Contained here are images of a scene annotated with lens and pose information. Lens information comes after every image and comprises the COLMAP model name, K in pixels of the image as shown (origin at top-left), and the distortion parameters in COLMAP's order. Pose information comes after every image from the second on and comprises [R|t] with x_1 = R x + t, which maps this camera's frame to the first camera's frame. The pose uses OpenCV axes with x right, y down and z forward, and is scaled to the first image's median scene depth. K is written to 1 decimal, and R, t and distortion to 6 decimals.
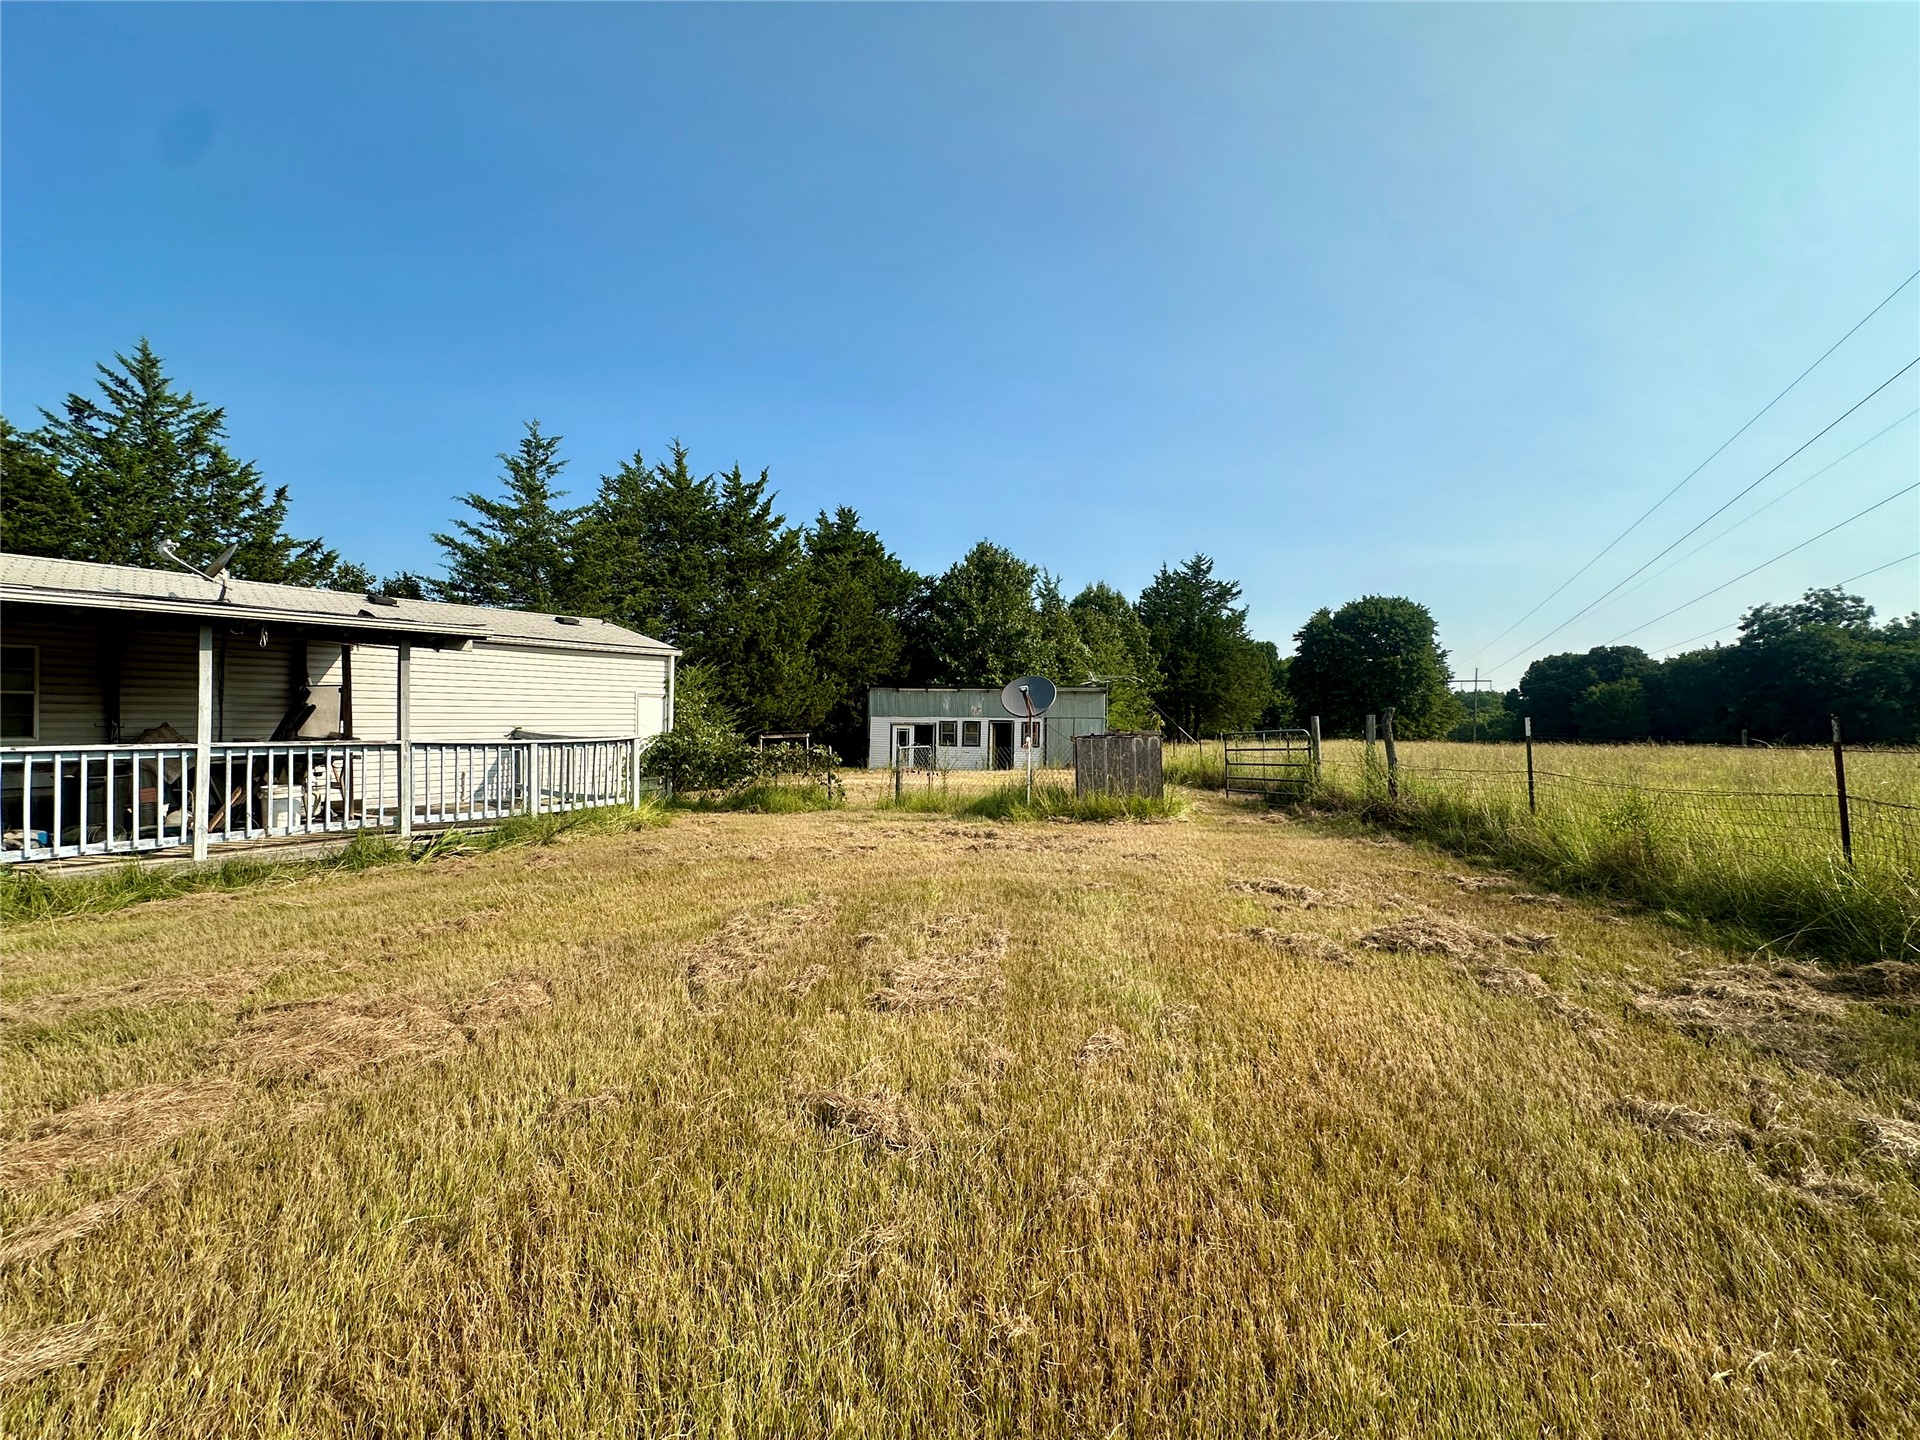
lens RADIAL K [[827.4, 0, 1010.9], [0, 827.4, 703.4], [0, 0, 1]] dist [-0.001059, 0.000244]
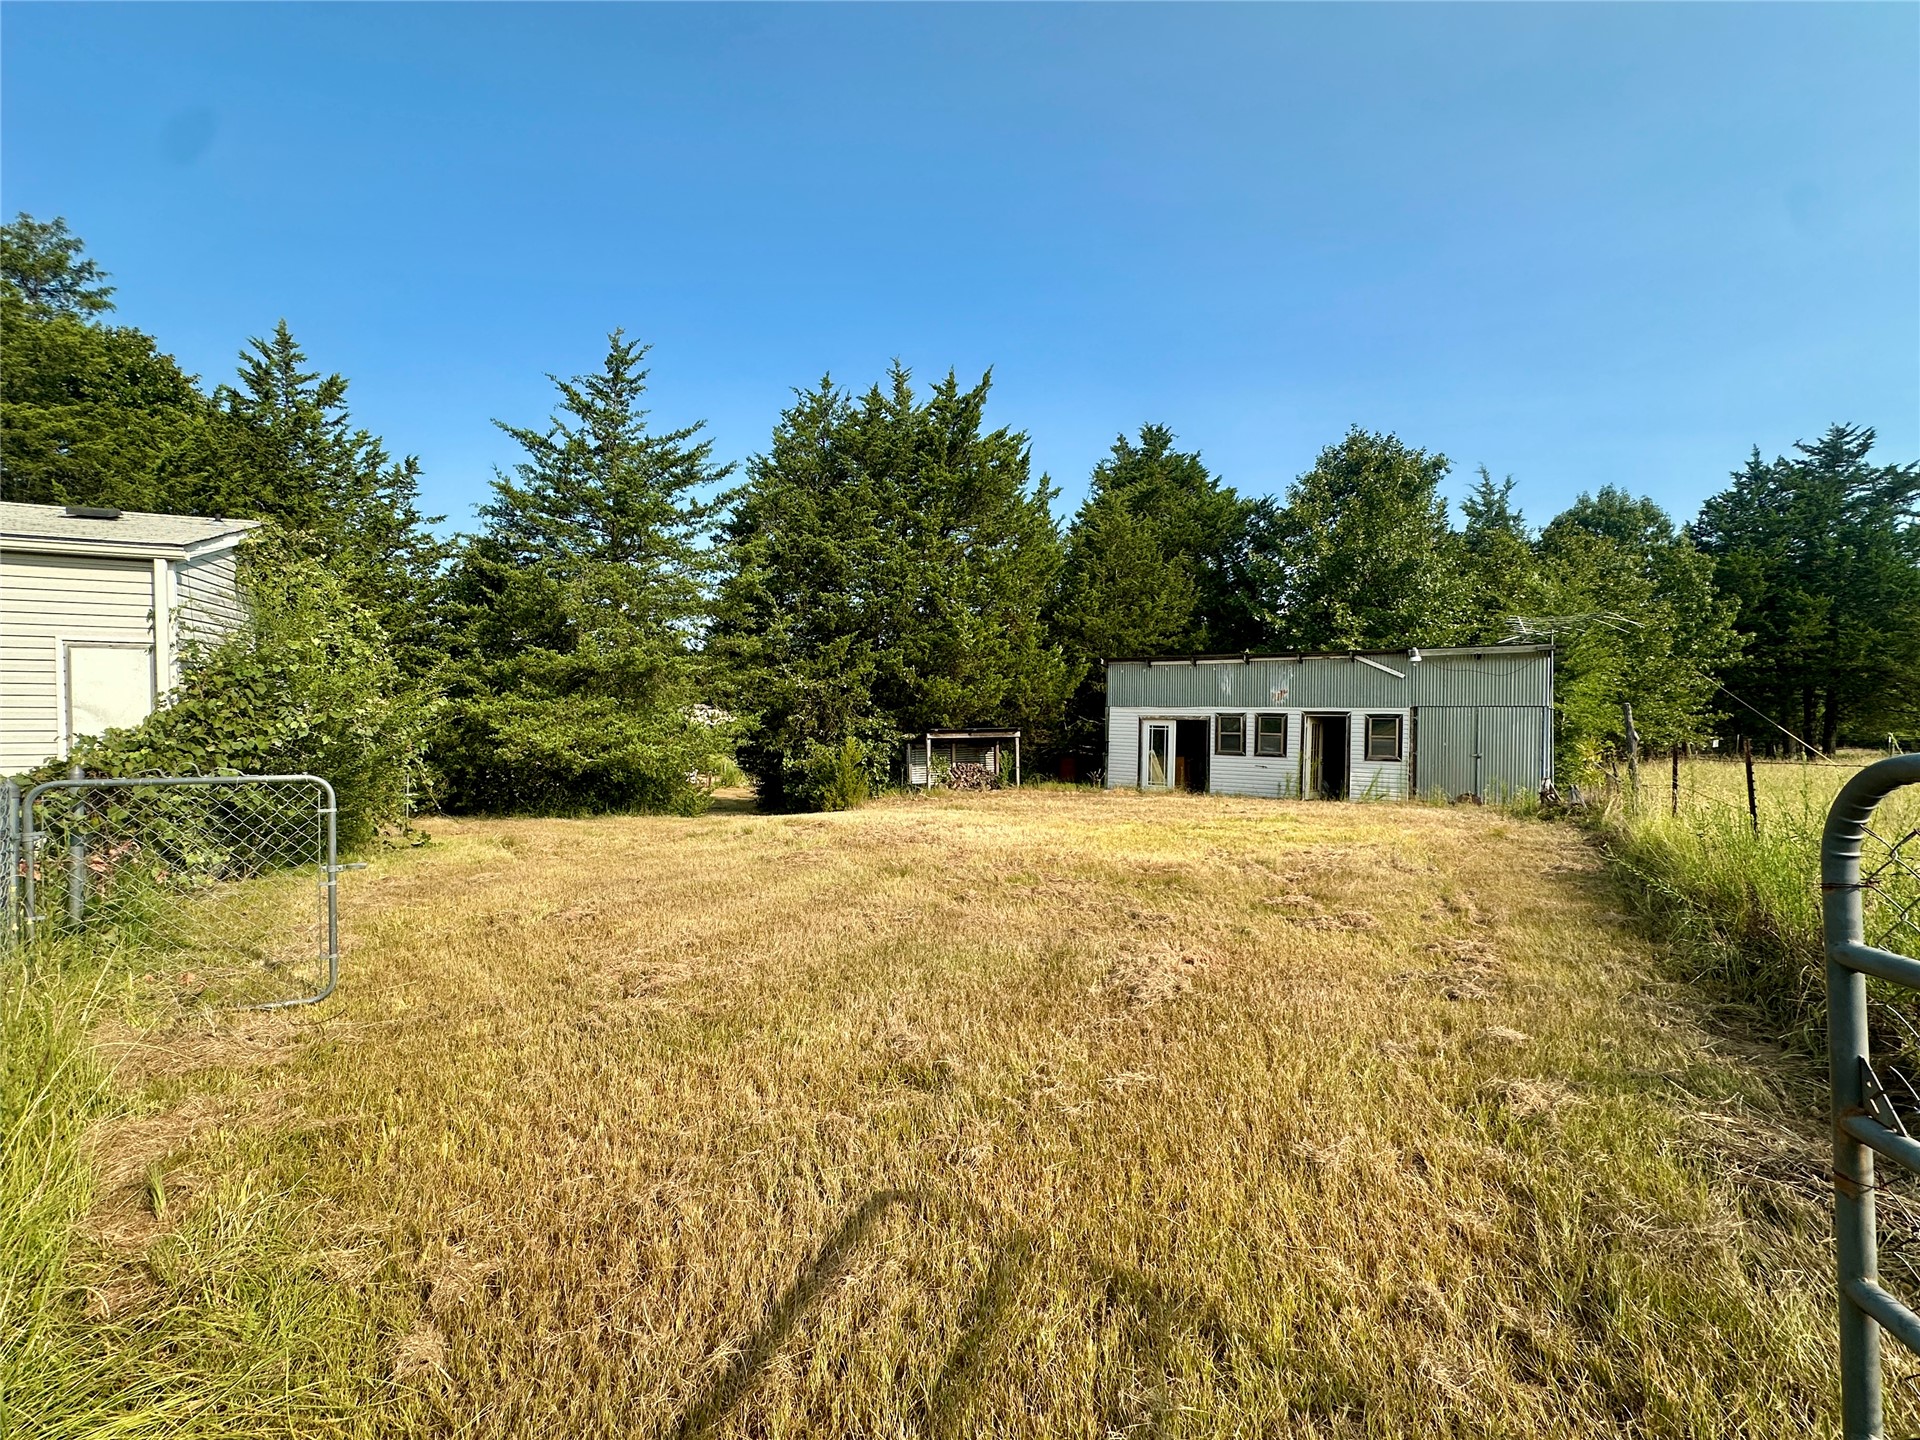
lens RADIAL K [[827.4, 0, 977.4], [0, 827.4, 719.2], [0, 0, 1]] dist [-0.001059, 0.000244]
pose [[0.831077, -0.000543, -0.556157, 0.078361], [0.011248, 0.999811, 0.015832, 0.010362], [0.556043, -0.019413, 0.830927, 0.297396]]
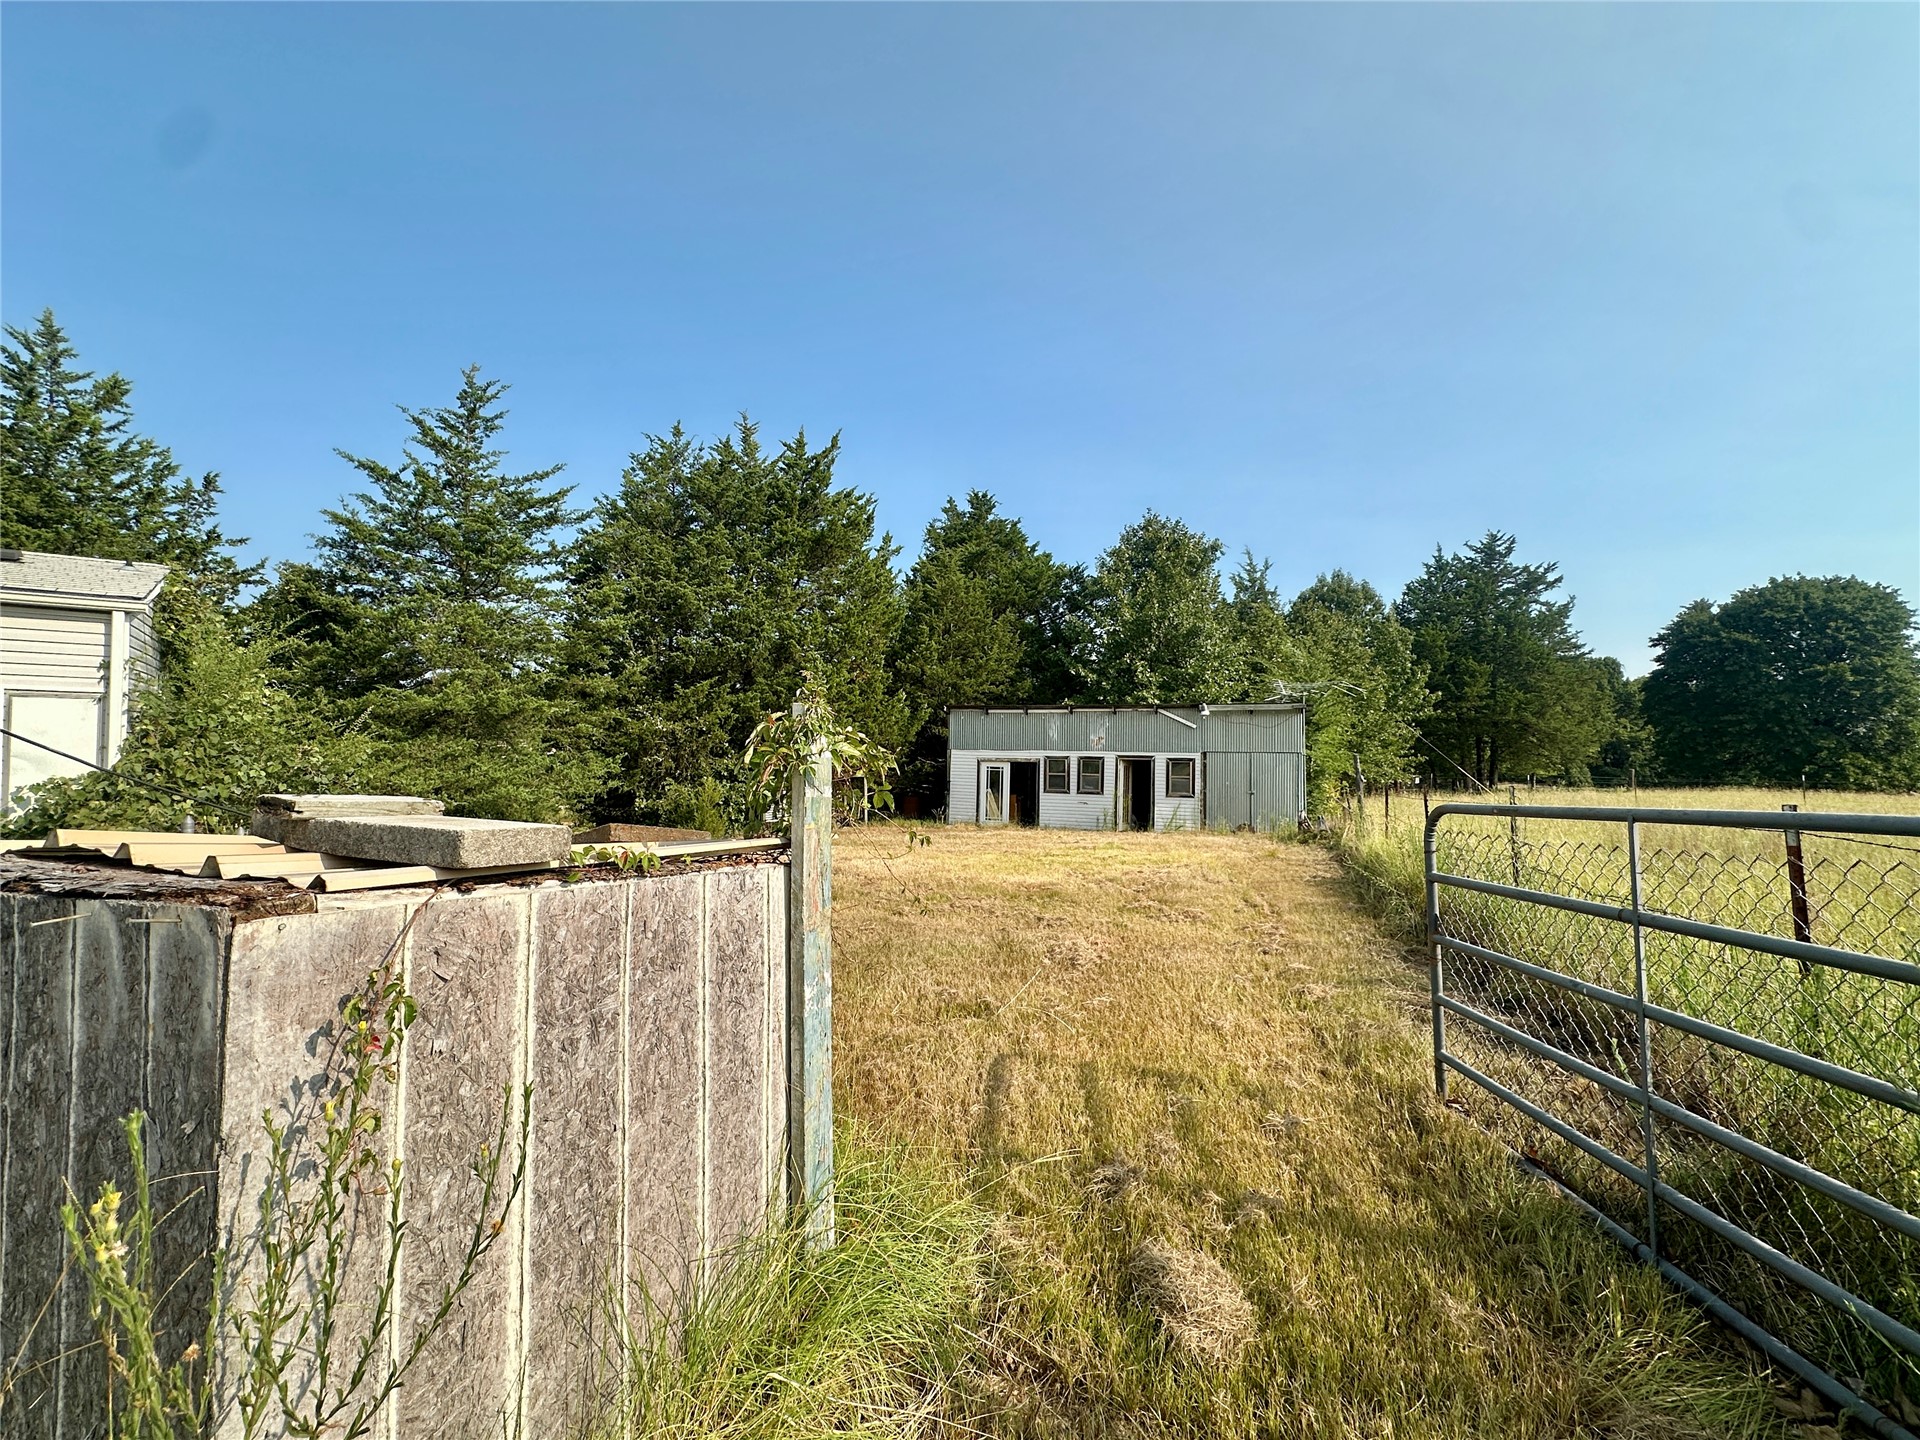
lens RADIAL K [[827.4, 0, 983.6], [0, 827.4, 711.6], [0, 0, 1]] dist [-0.001059, 0.000244]
pose [[0.940978, -0.014519, -0.338157, 0.074138], [0.002729, 0.999373, -0.035313, 0.006222], [0.338457, 0.032306, 0.940427, 0.247963]]
